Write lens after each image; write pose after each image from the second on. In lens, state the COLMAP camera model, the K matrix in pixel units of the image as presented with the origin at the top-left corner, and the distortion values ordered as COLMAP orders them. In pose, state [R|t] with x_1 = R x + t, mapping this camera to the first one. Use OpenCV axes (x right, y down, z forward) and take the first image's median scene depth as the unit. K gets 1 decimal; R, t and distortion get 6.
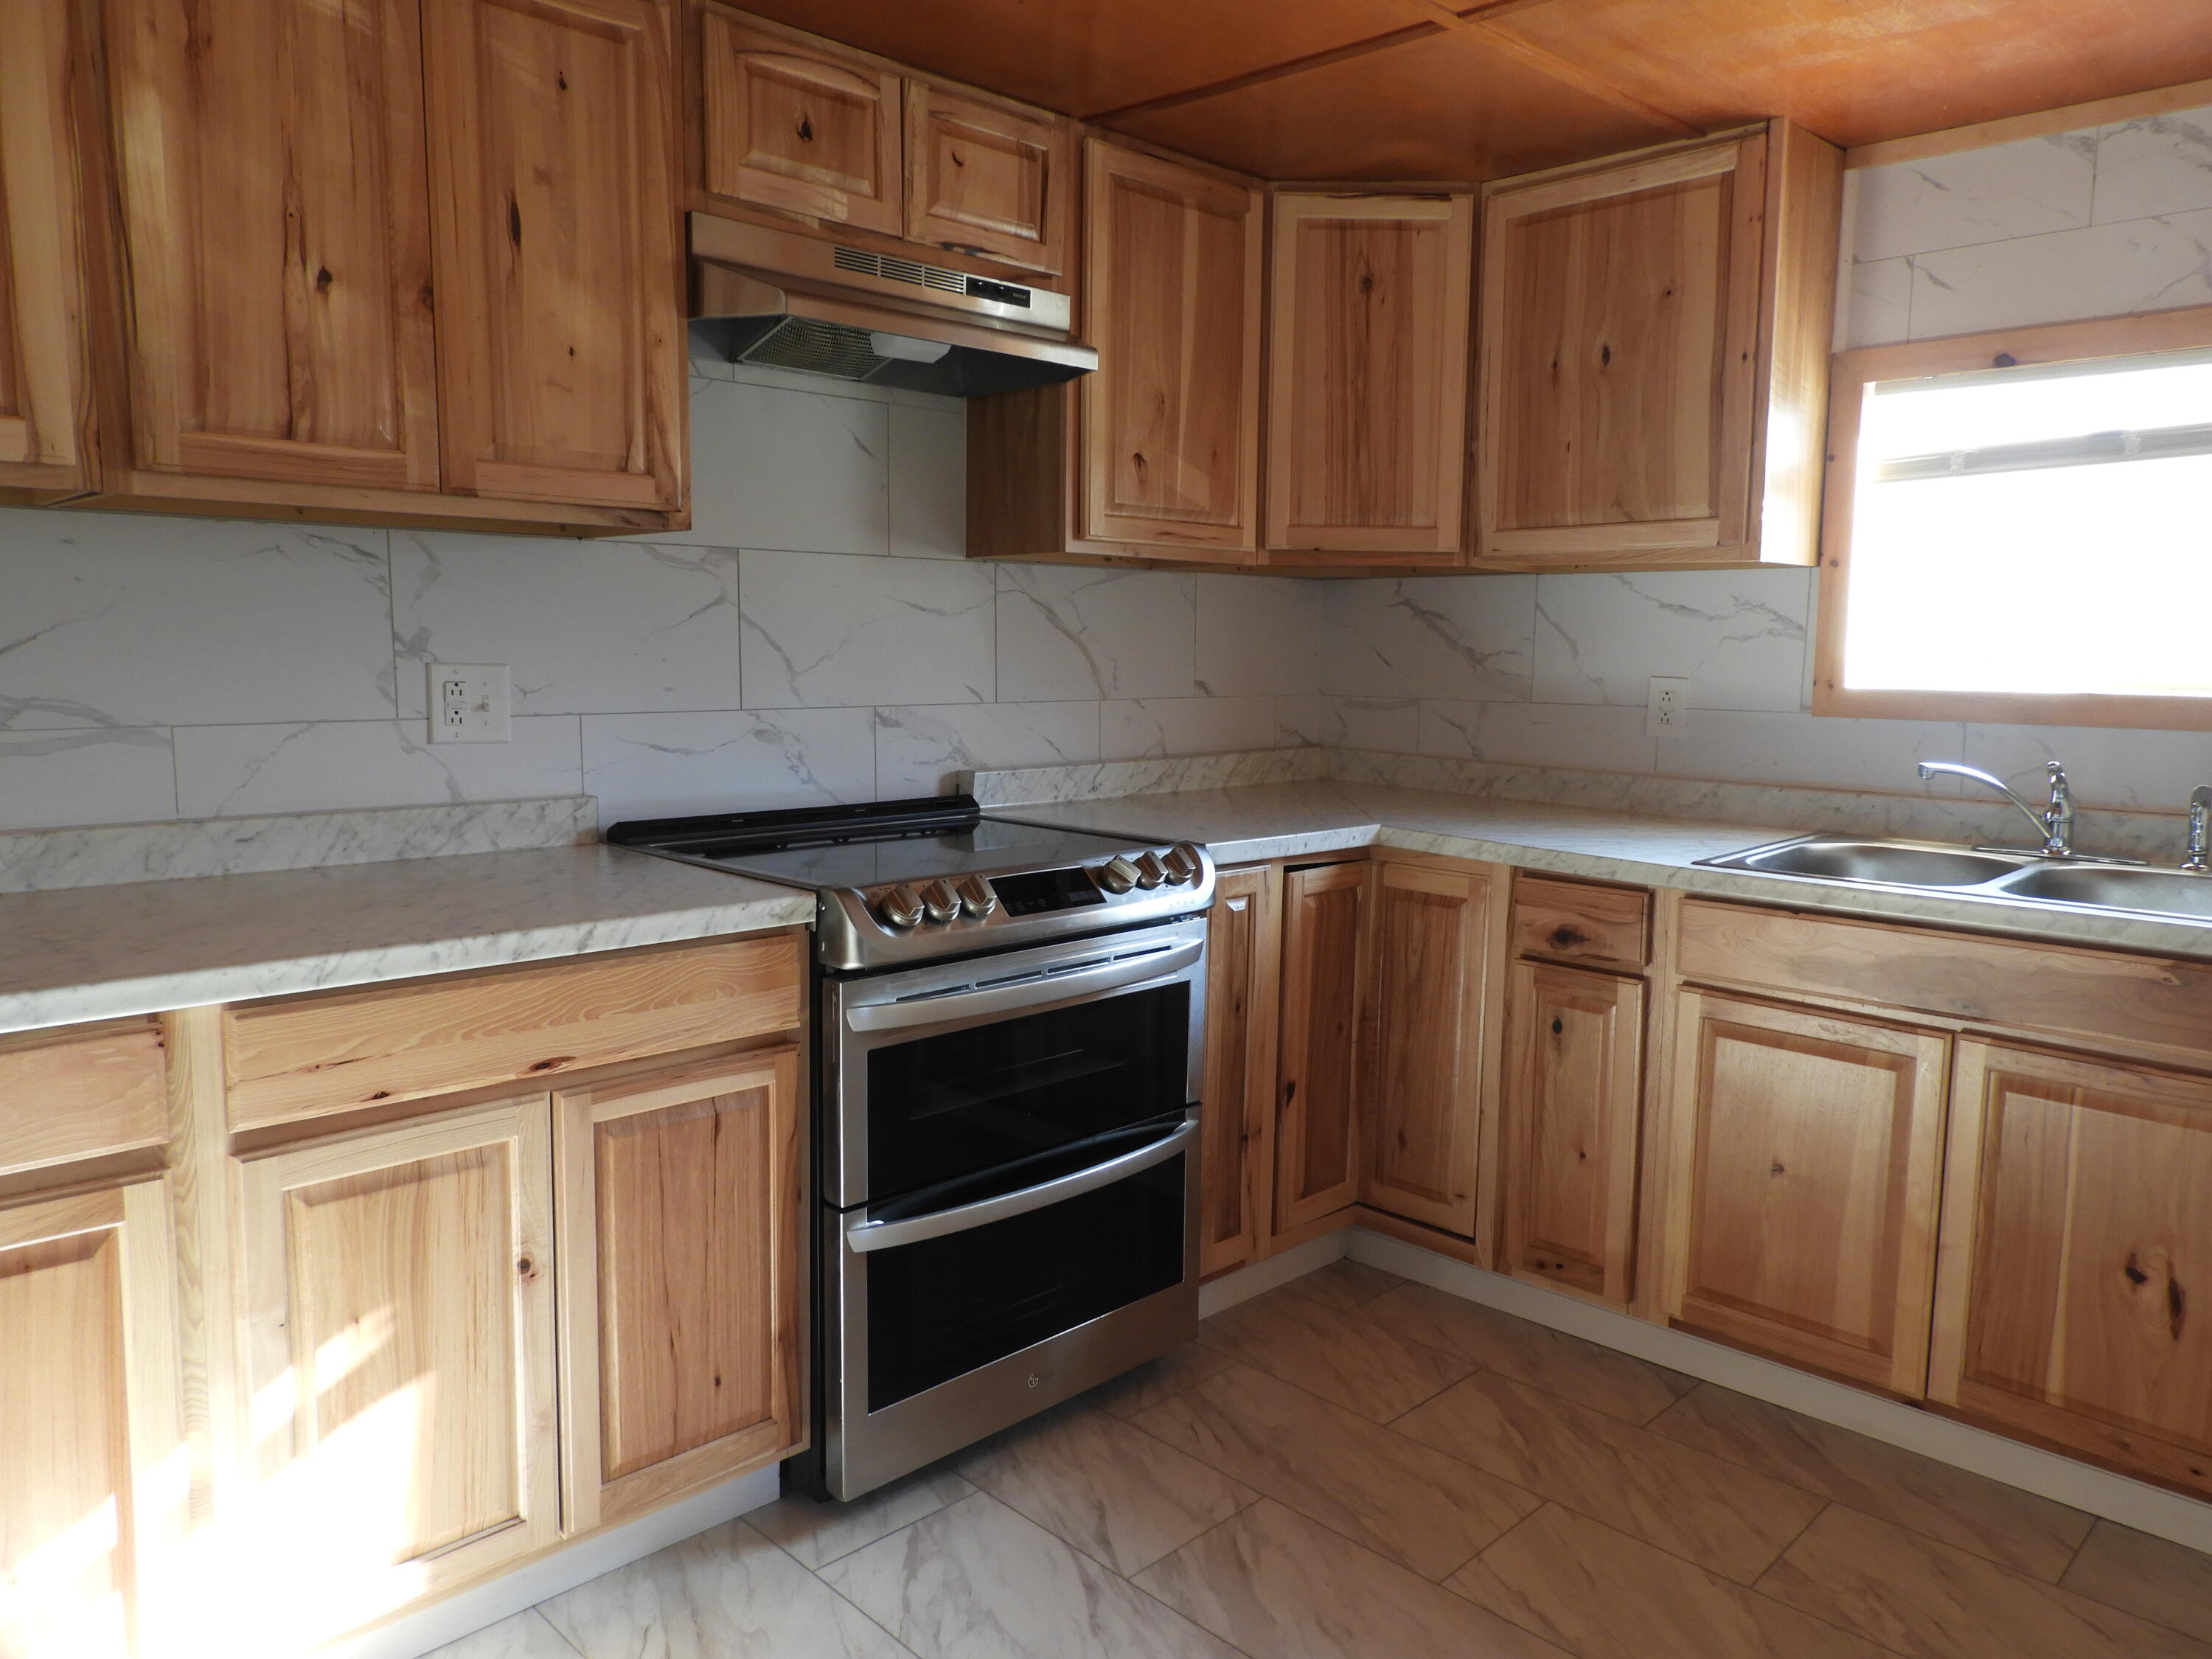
lens RADIAL K [[1562.3, 0, 1113.0], [0, 1562.3, 827.7], [0, 0, 1]] dist [-0.000594, -0.006129]
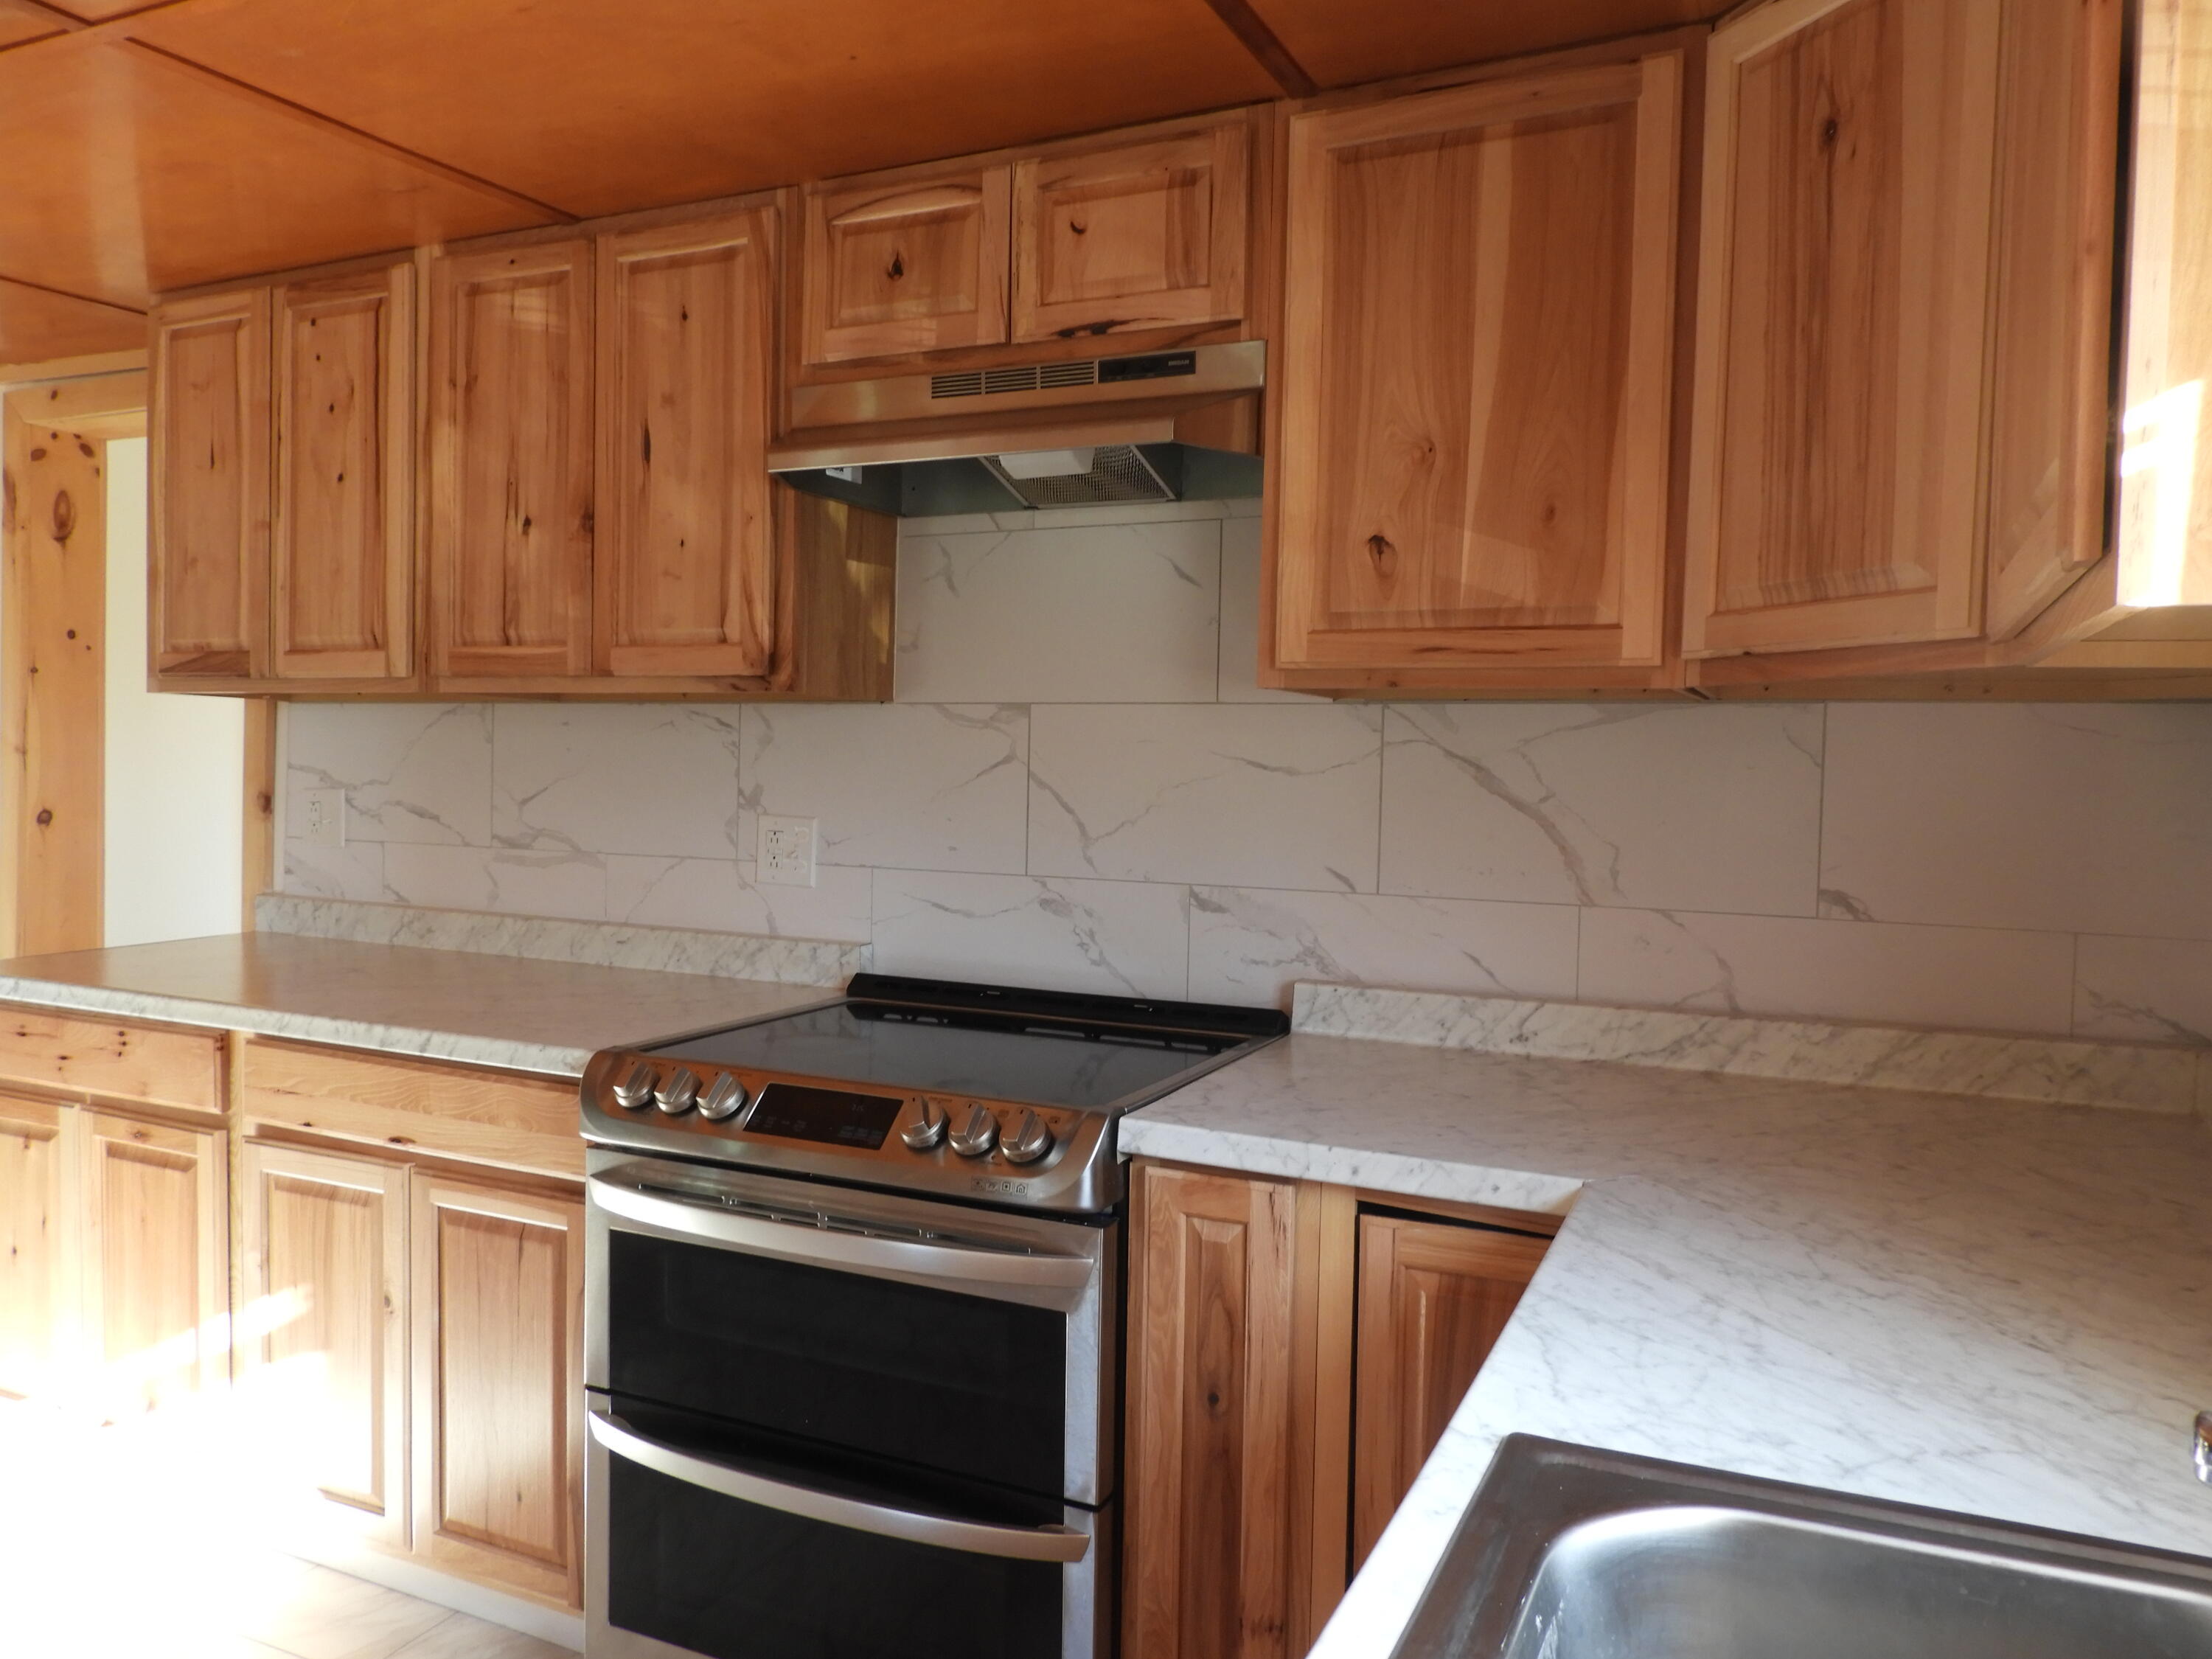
lens RADIAL K [[1562.3, 0, 1113.7], [0, 1562.3, 822.7], [0, 0, 1]] dist [-0.000594, -0.006129]
pose [[0.339089, 0.030075, -0.940273, 0.735495], [-0.128397, 0.991616, -0.014586, -0.112625], [0.931951, 0.125675, 0.340107, 0.824007]]
